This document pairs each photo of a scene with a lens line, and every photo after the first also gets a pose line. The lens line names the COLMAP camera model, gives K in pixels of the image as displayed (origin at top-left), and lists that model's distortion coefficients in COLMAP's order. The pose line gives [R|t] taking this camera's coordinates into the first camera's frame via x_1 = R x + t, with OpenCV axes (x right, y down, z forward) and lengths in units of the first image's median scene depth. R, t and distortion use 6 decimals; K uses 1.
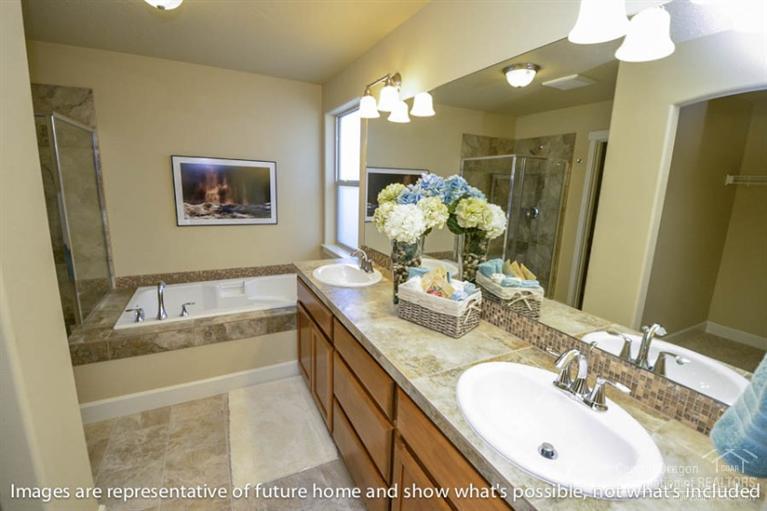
lens RADIAL K [[335.7, 0, 384.4], [0, 335.7, 251.5], [0, 0, 1]] dist [-0.018258, -0.002868]
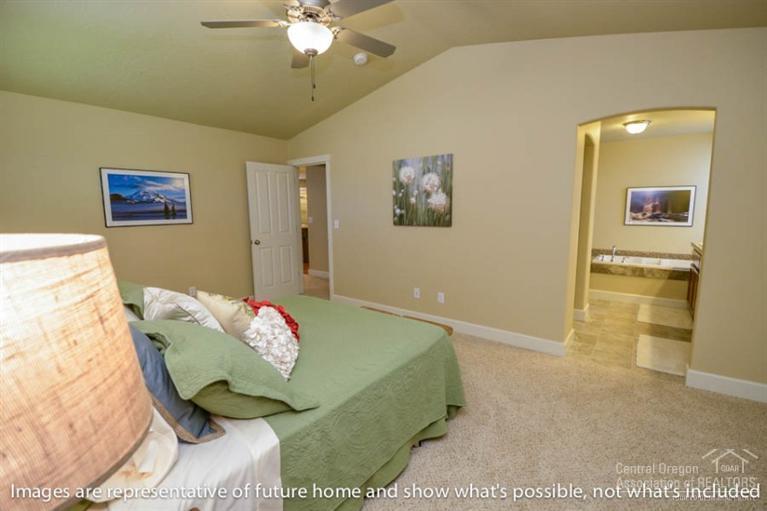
lens RADIAL K [[335.7, 0, 385.1], [0, 335.7, 251.7], [0, 0, 1]] dist [-0.018258, -0.002868]
pose [[0.412052, 0.072930, -0.908237, 0.517697], [-0.154847, 0.987897, 0.009075, 0.256806], [0.897906, 0.136898, 0.418358, -0.944198]]
